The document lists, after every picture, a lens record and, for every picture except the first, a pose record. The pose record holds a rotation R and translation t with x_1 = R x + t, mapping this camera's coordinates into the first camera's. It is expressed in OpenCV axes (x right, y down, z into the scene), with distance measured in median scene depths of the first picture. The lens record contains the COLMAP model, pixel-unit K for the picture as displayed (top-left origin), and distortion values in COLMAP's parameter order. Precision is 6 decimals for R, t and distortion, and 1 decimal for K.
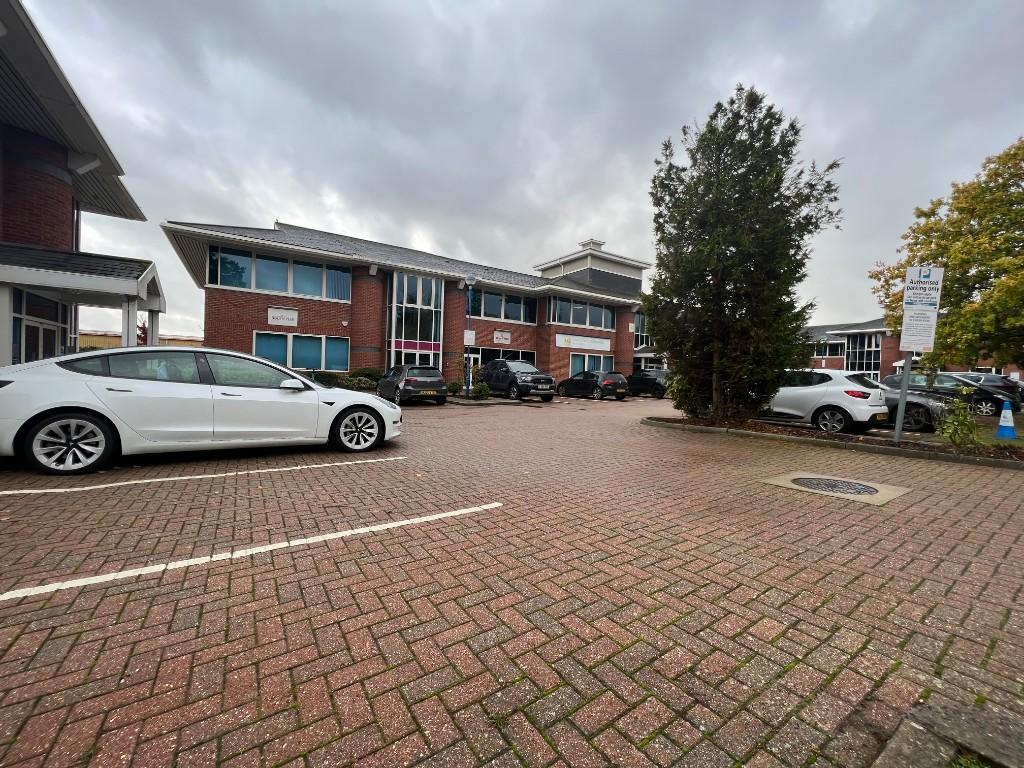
lens RADIAL K [[406.6, 0, 509.3], [0, 406.6, 379.1], [0, 0, 1]] dist [0.014569, 0.000007]
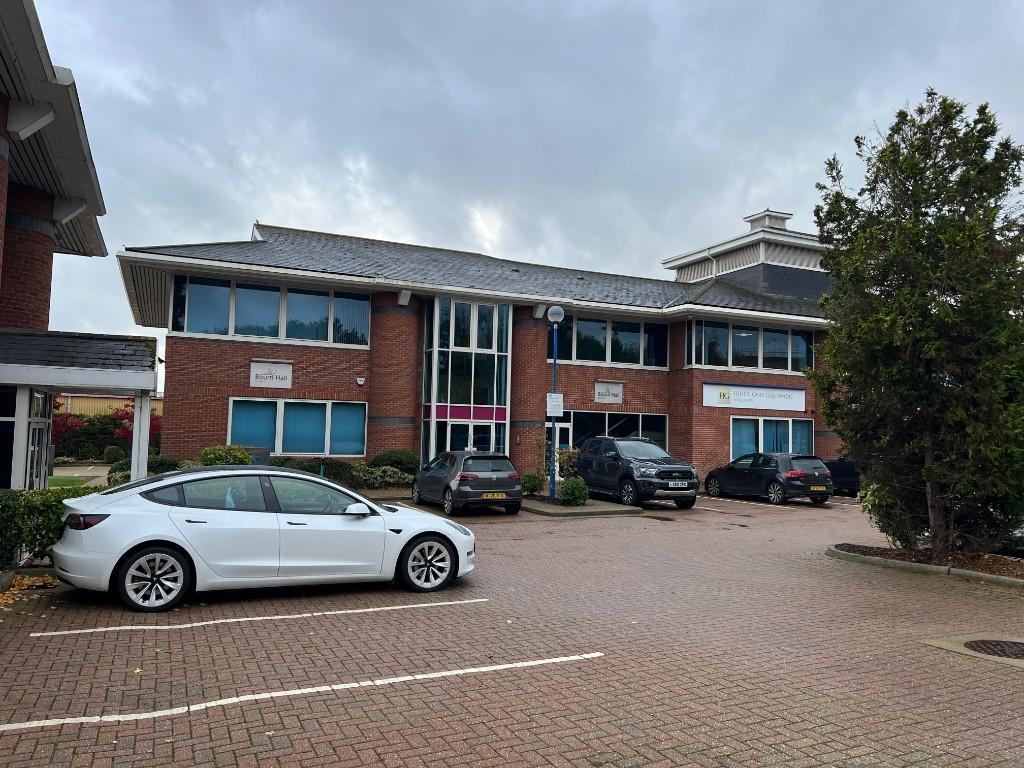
lens RADIAL K [[771.9, 0, 510.1], [0, 771.9, 385.5], [0, 0, 1]] dist [0.063289, -0.033745]
pose [[0.988767, -0.019164, -0.148231, 0.023161], [0.007600, 0.996909, -0.078192, -0.086693], [0.149272, 0.076187, 0.985857, -0.426052]]
